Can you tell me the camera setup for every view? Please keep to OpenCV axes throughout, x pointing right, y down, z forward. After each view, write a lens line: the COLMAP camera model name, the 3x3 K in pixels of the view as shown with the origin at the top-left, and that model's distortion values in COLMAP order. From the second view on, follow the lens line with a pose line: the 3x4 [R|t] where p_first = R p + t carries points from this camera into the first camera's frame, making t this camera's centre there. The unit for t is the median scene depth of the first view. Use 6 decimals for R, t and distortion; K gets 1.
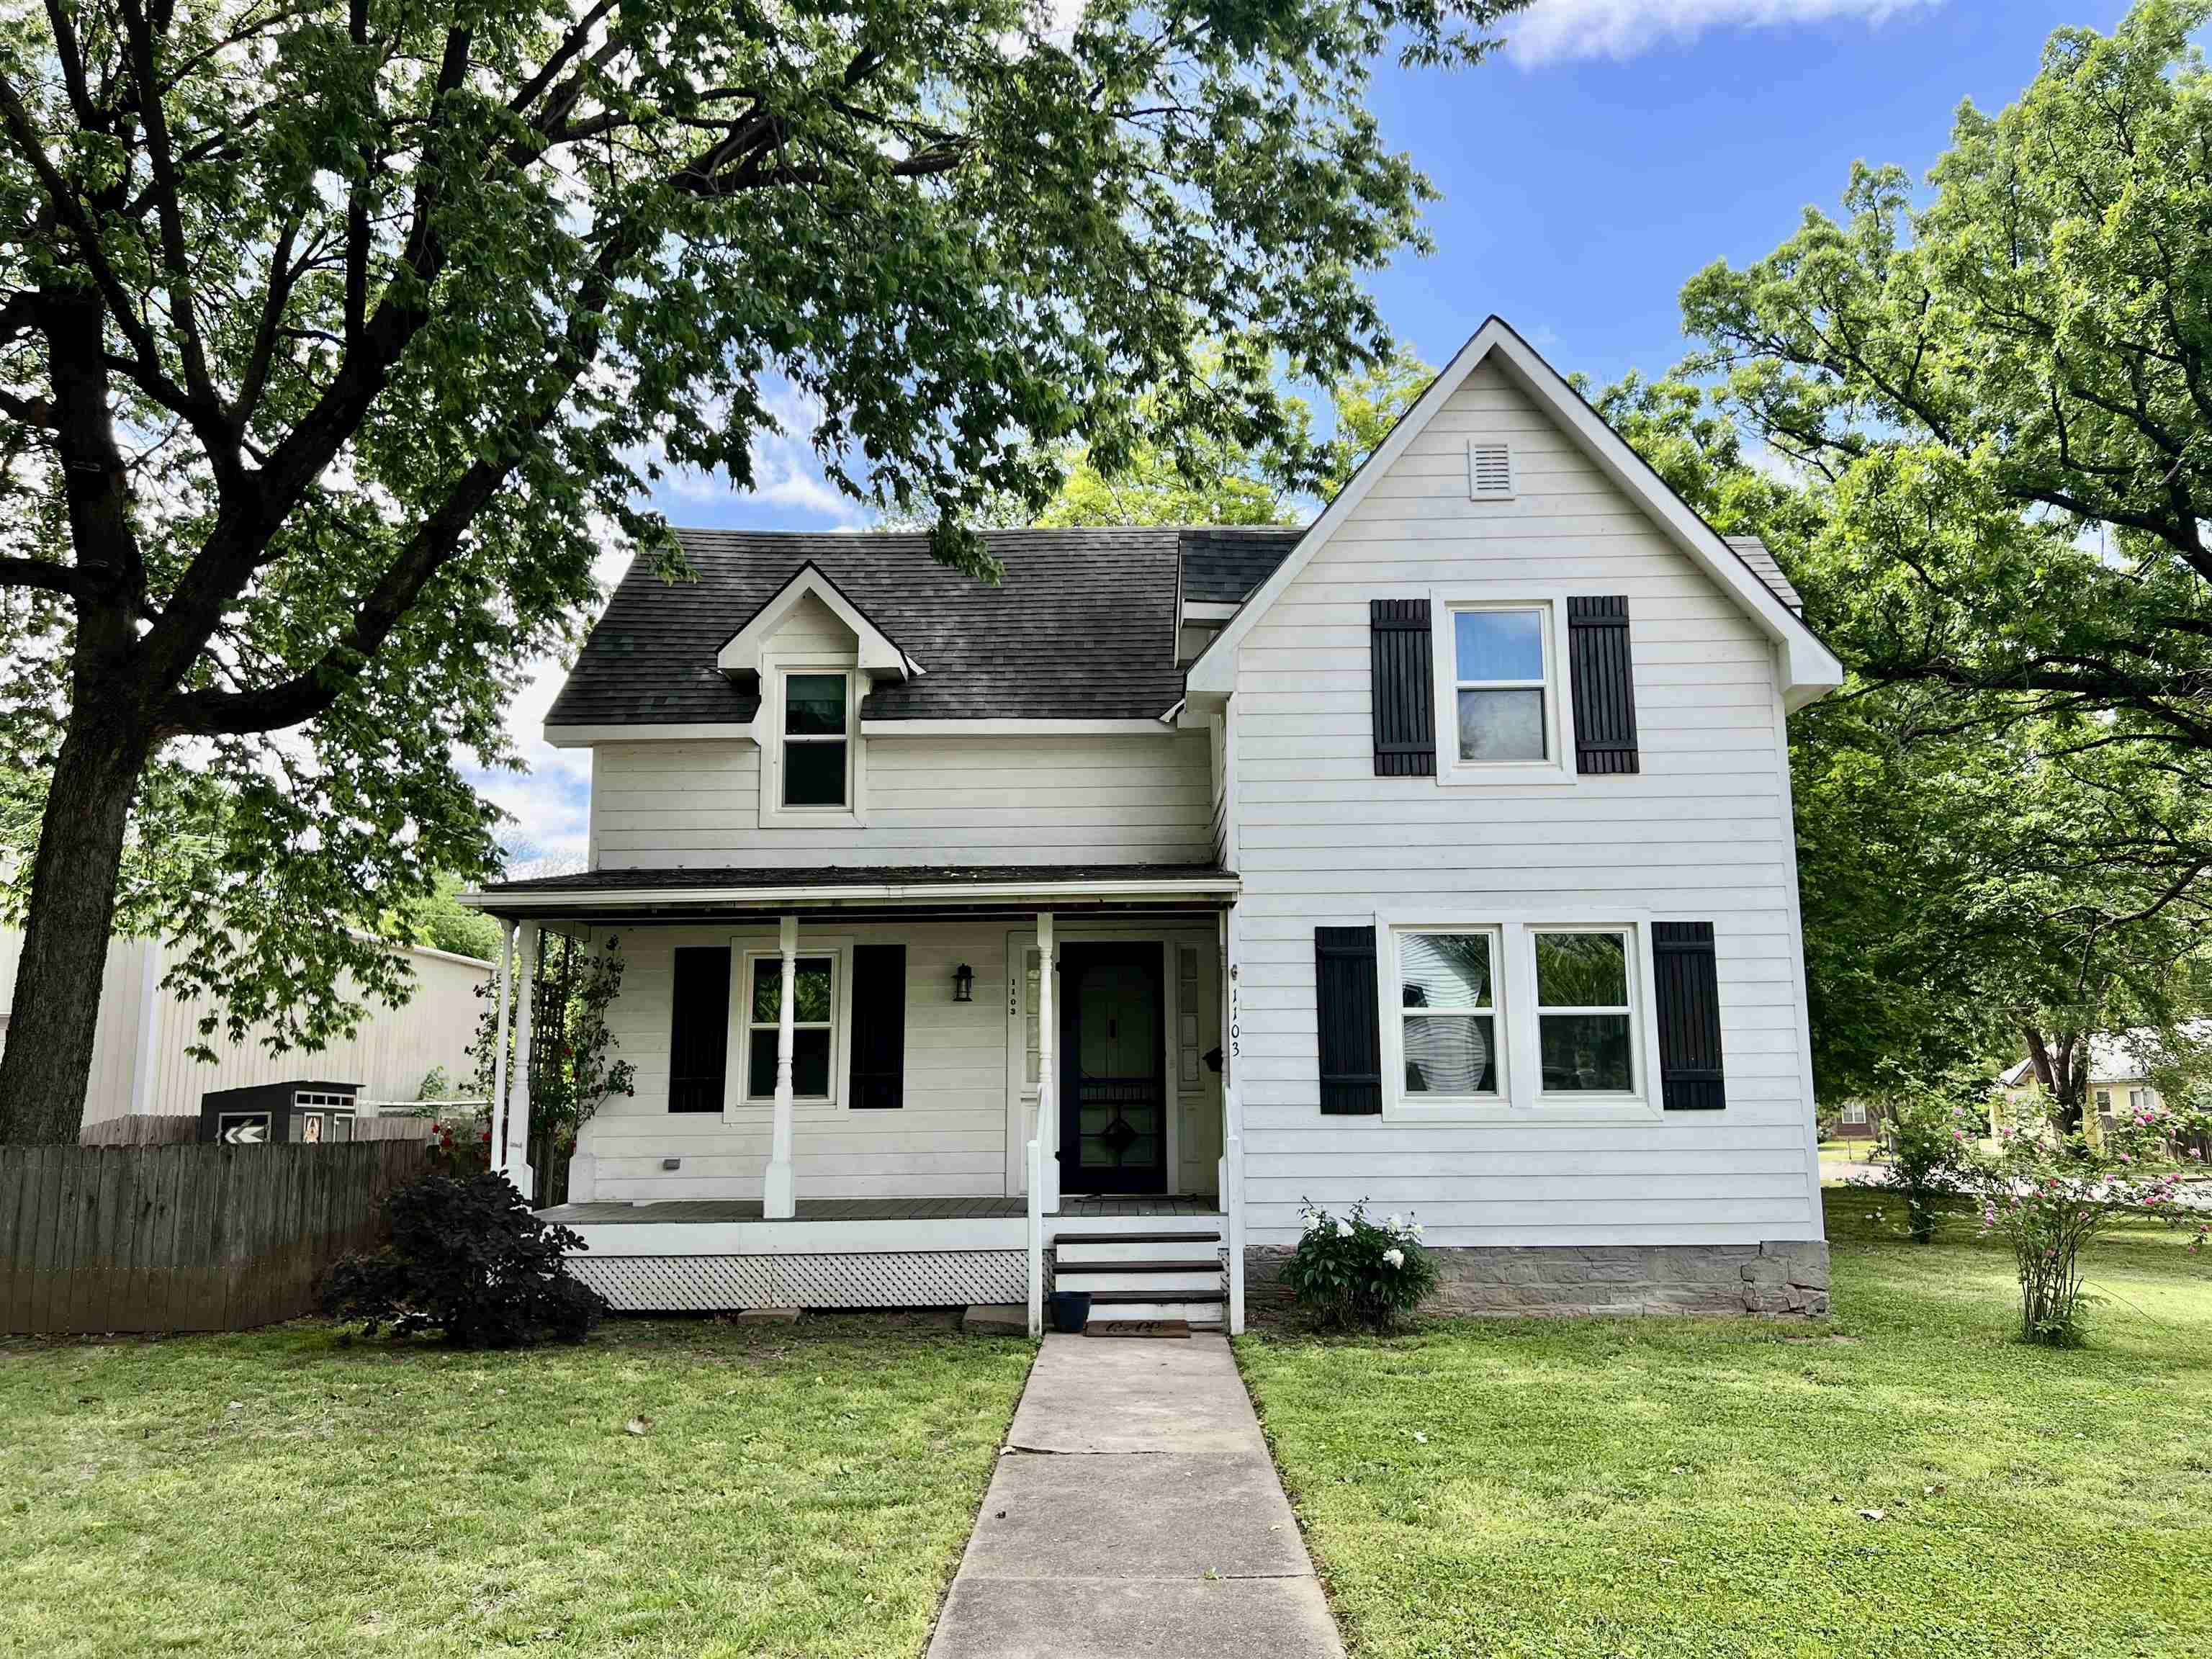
lens RADIAL K [[1697.7, 0, 1136.2], [0, 1697.7, 810.6], [0, 0, 1]] dist [0.027558, 0.000209]
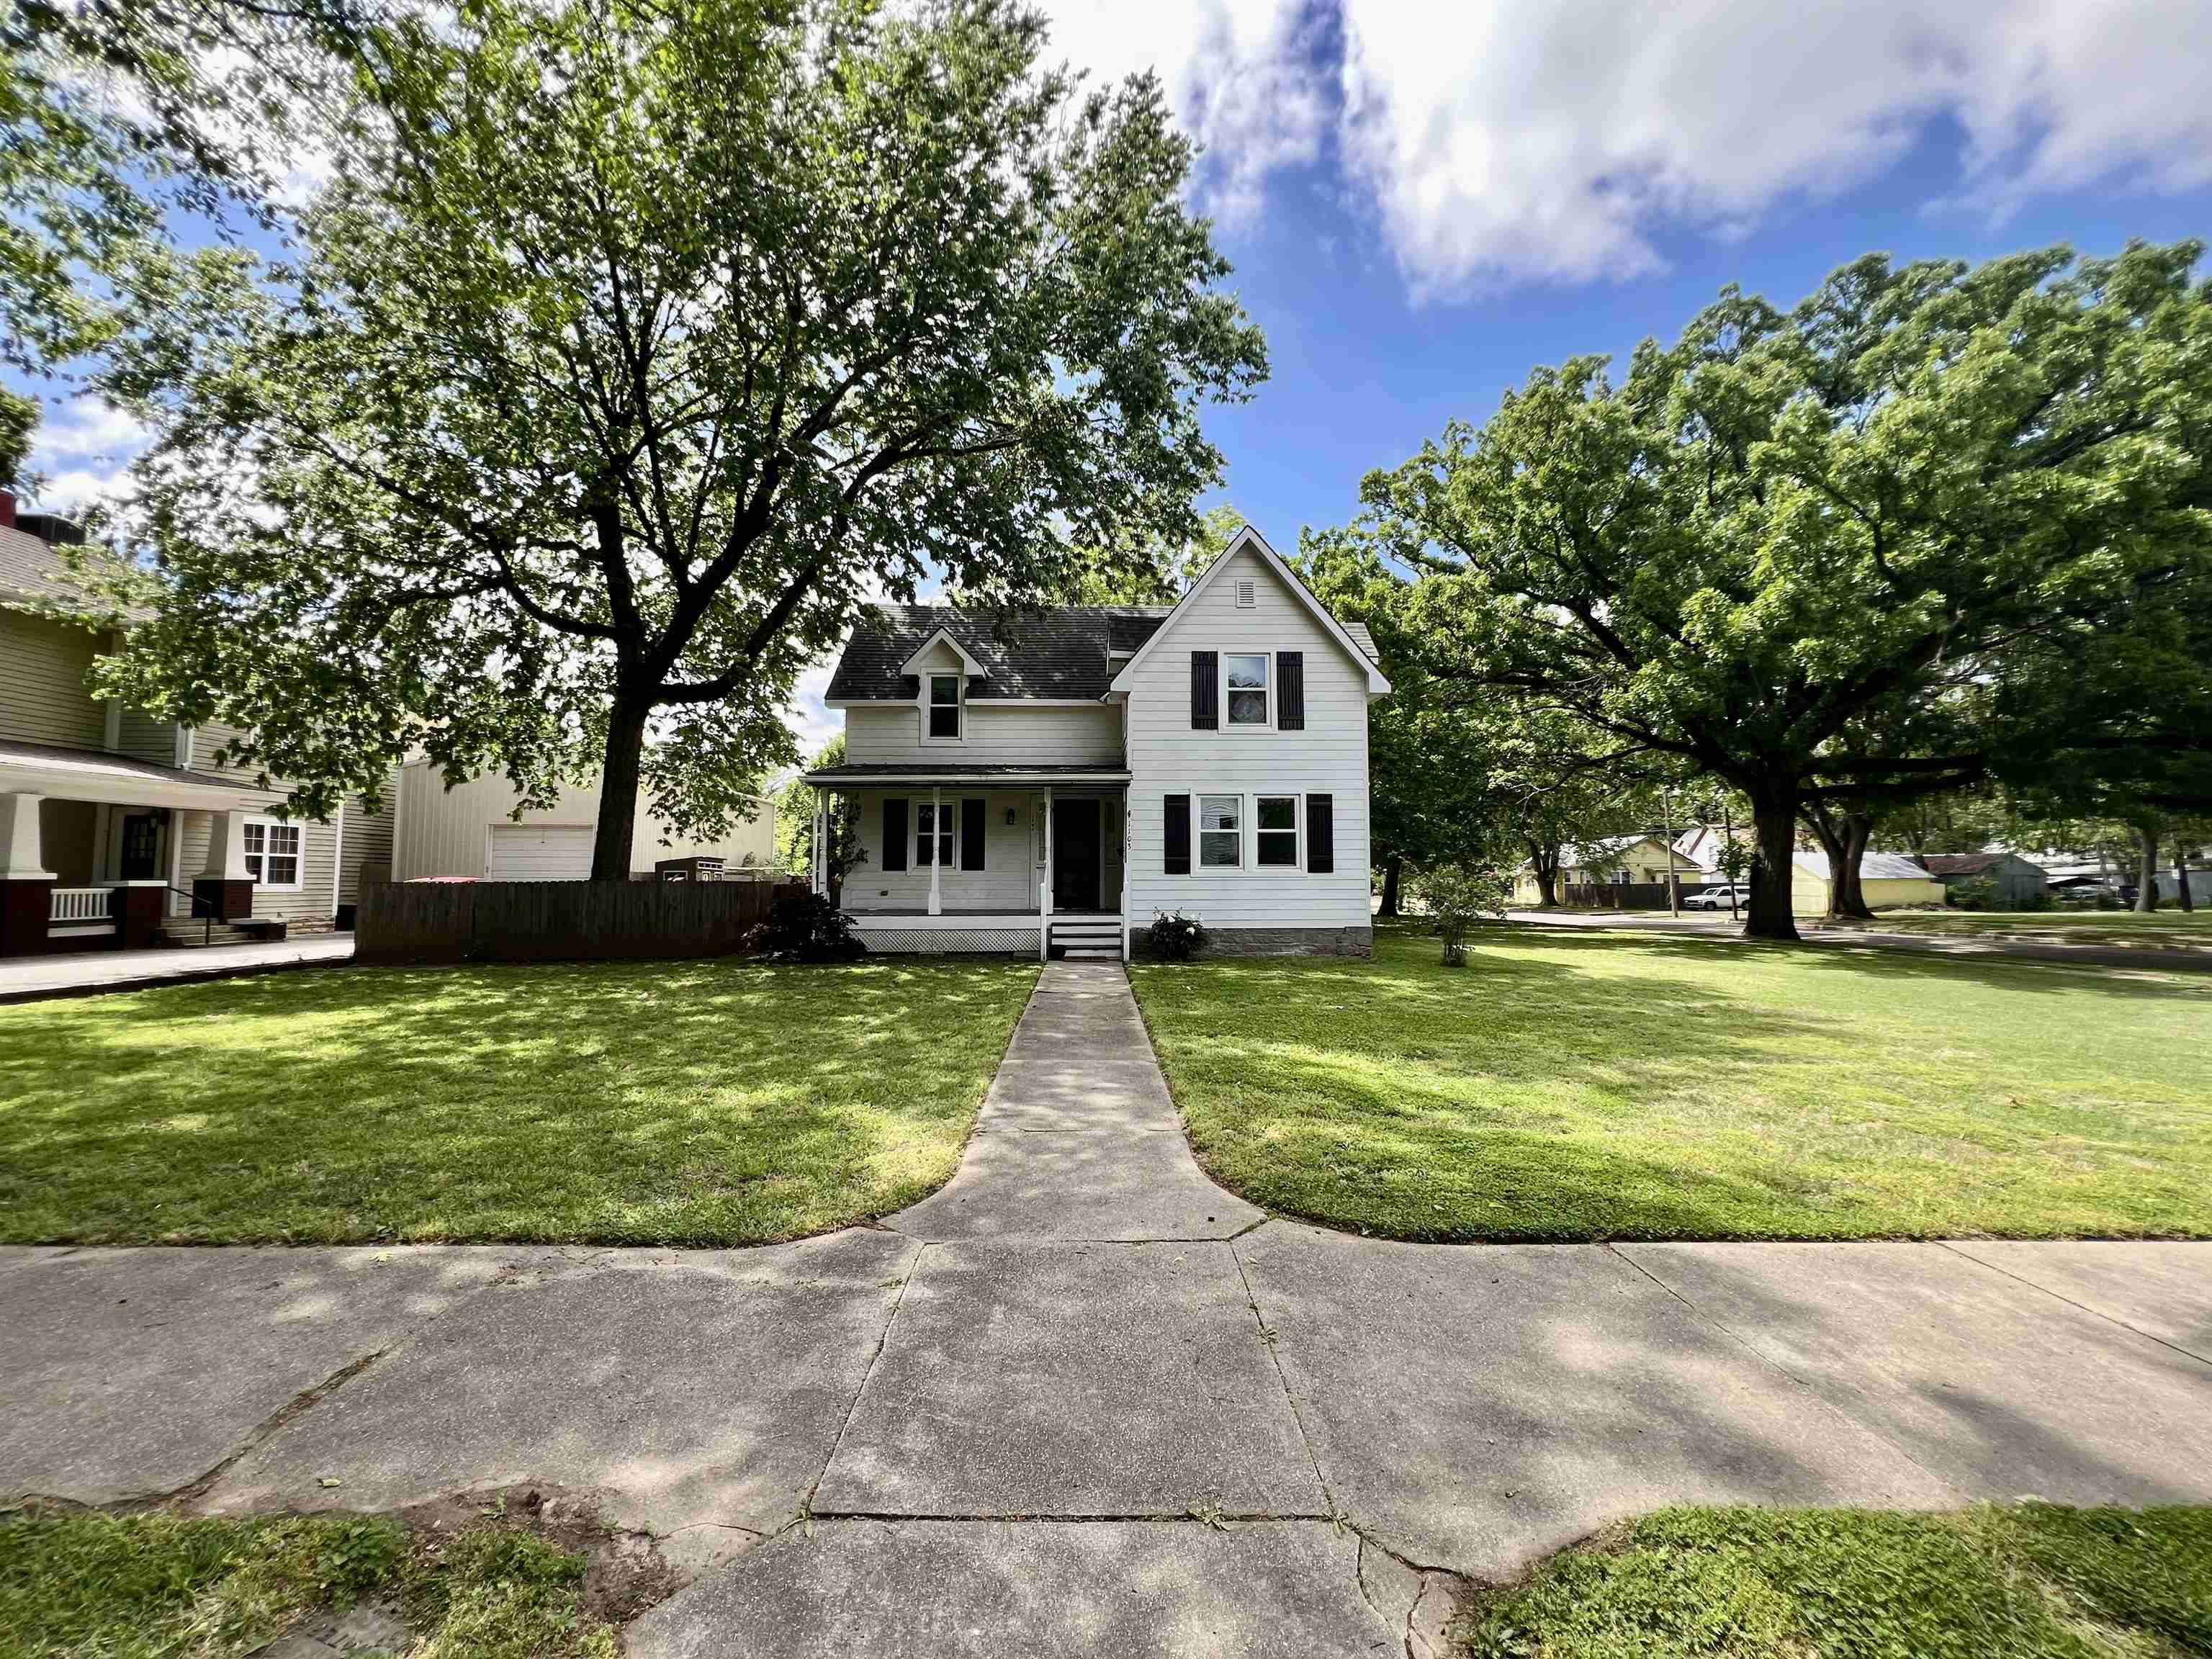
lens RADIAL K [[881.9, 0, 1109.5], [0, 881.9, 834.9], [0, 0, 1]] dist [-0.000617, -0.000040]
pose [[0.999712, 0.010560, 0.021539, 0.004935], [-0.013152, 0.992196, 0.123995, -0.023278], [-0.020062, -0.124242, 0.992049, -0.185570]]
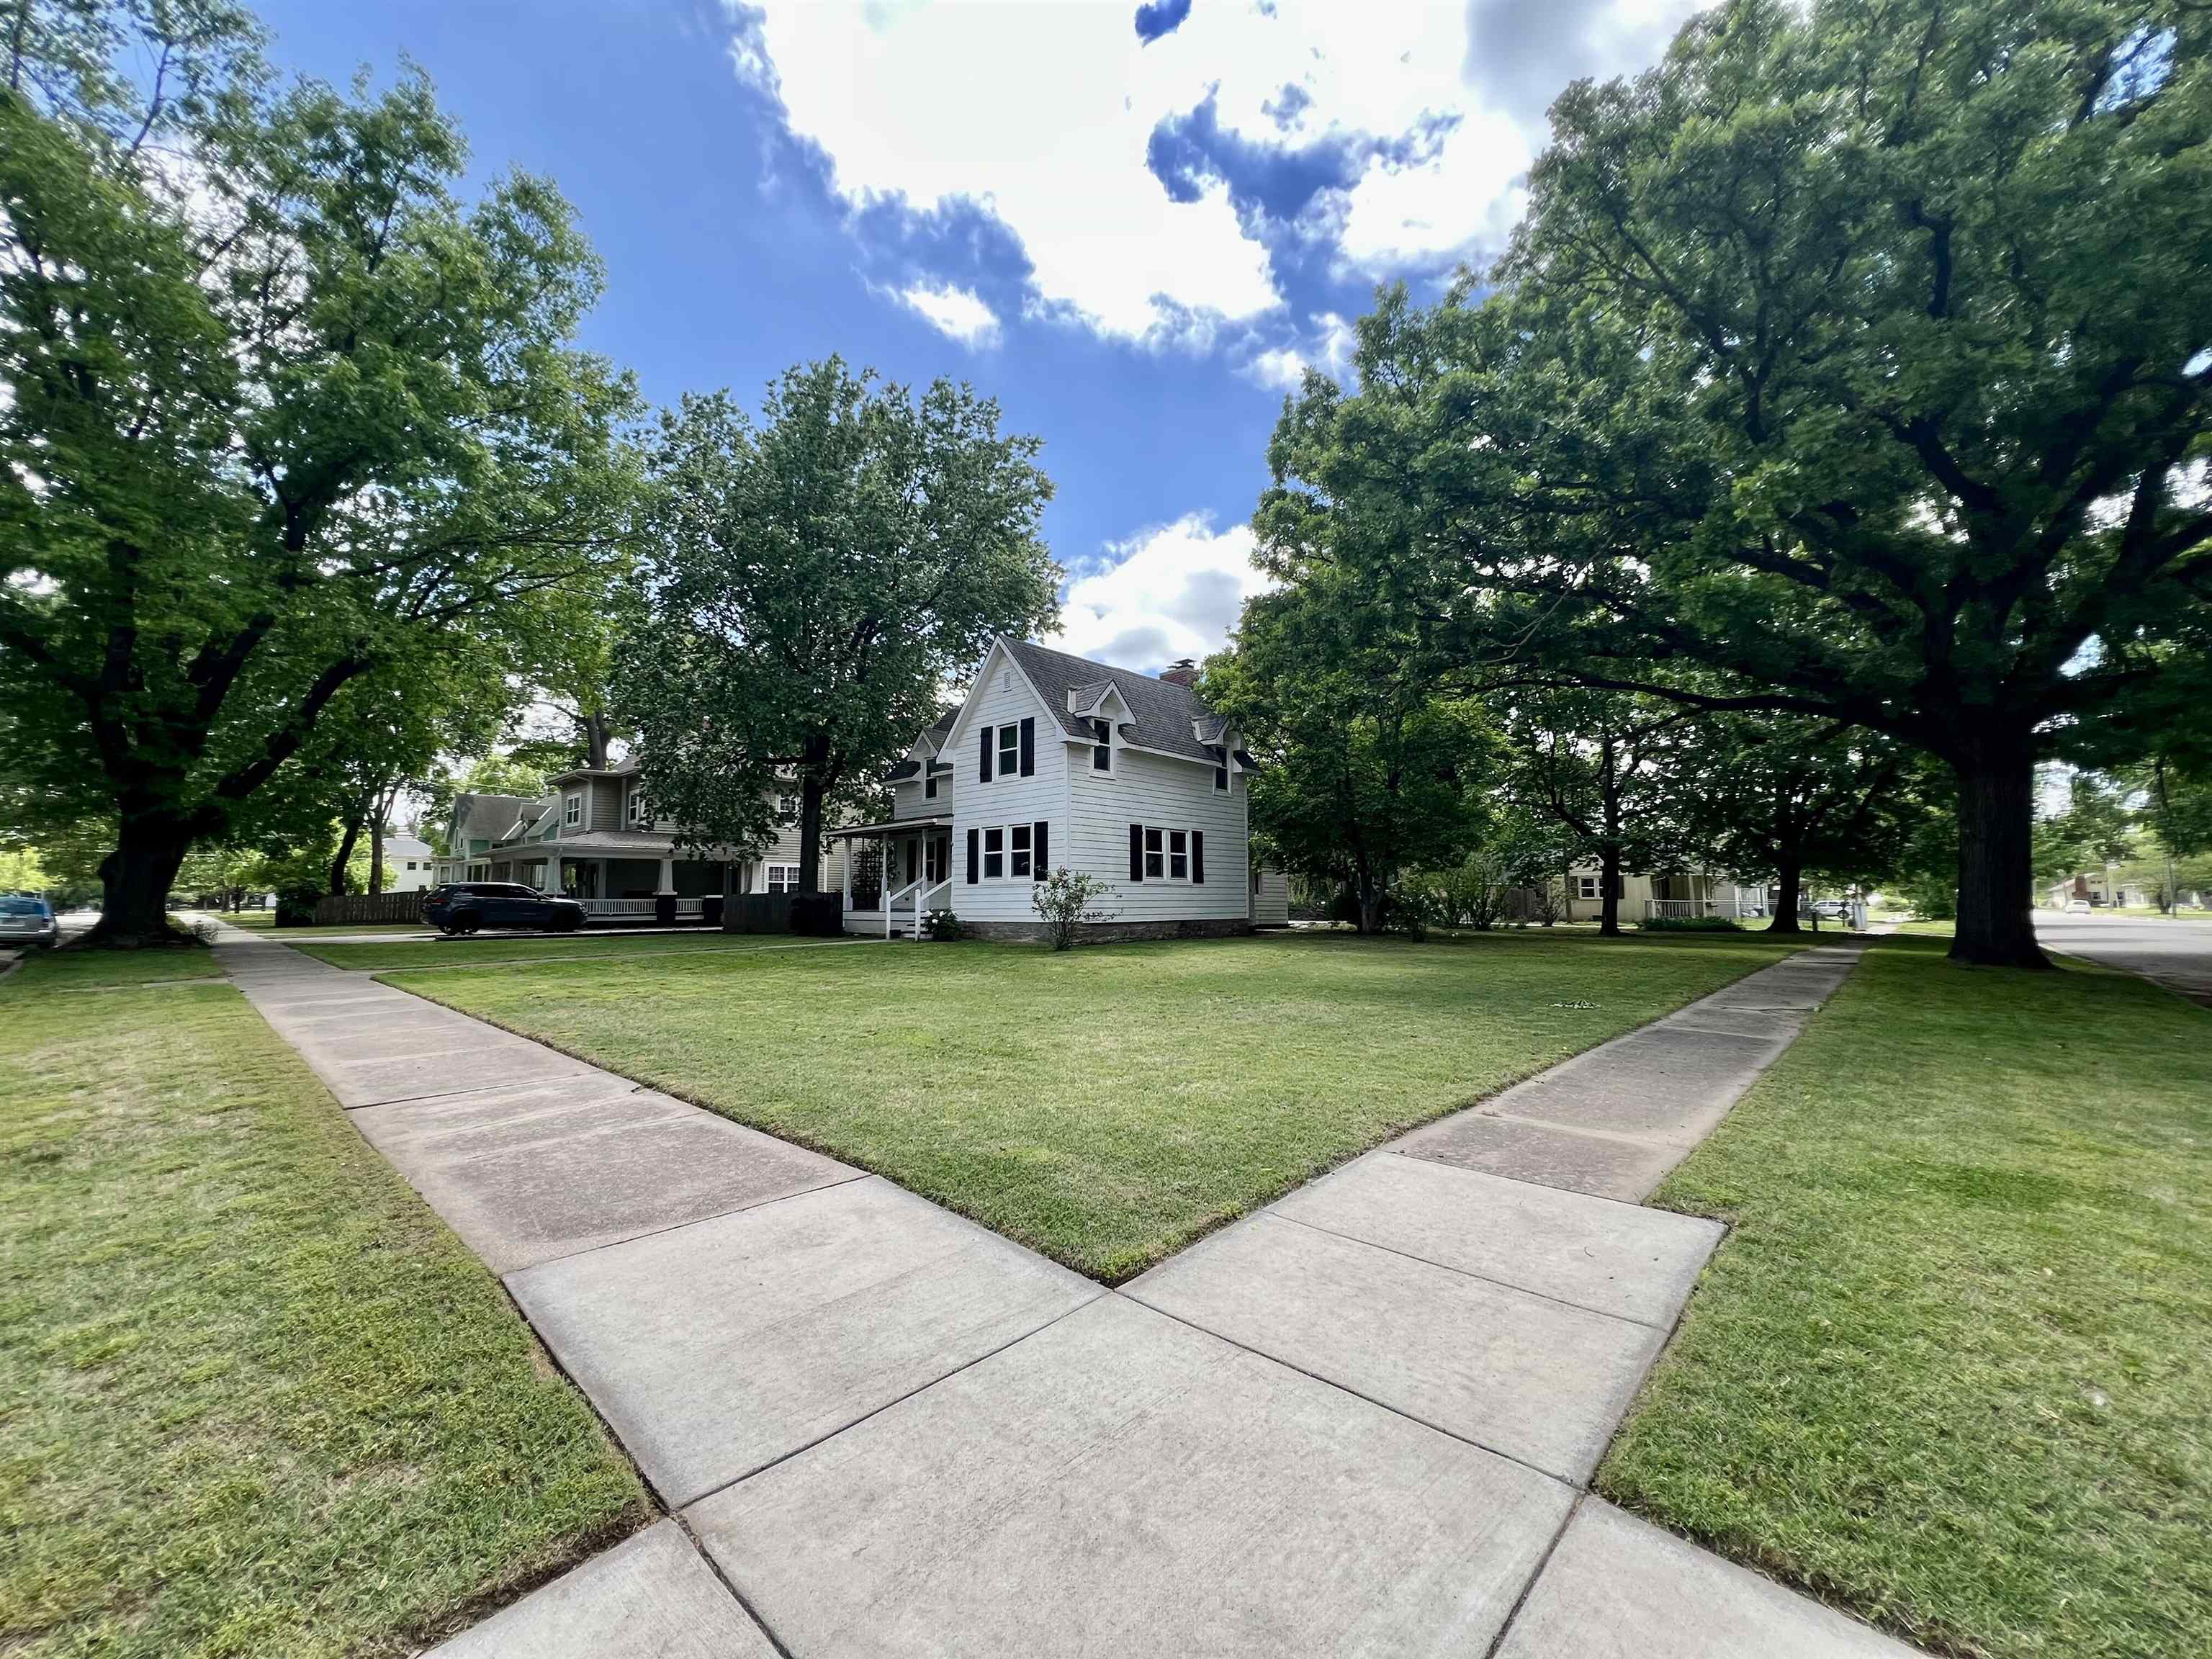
lens RADIAL K [[881.9, 0, 1104.1], [0, 881.9, 834.4], [0, 0, 1]] dist [-0.000617, -0.000040]
pose [[0.746179, -0.047651, -0.664037, 1.333436], [0.127011, 0.989304, 0.071731, -0.011693], [0.653517, -0.137864, 0.744251, -0.118292]]
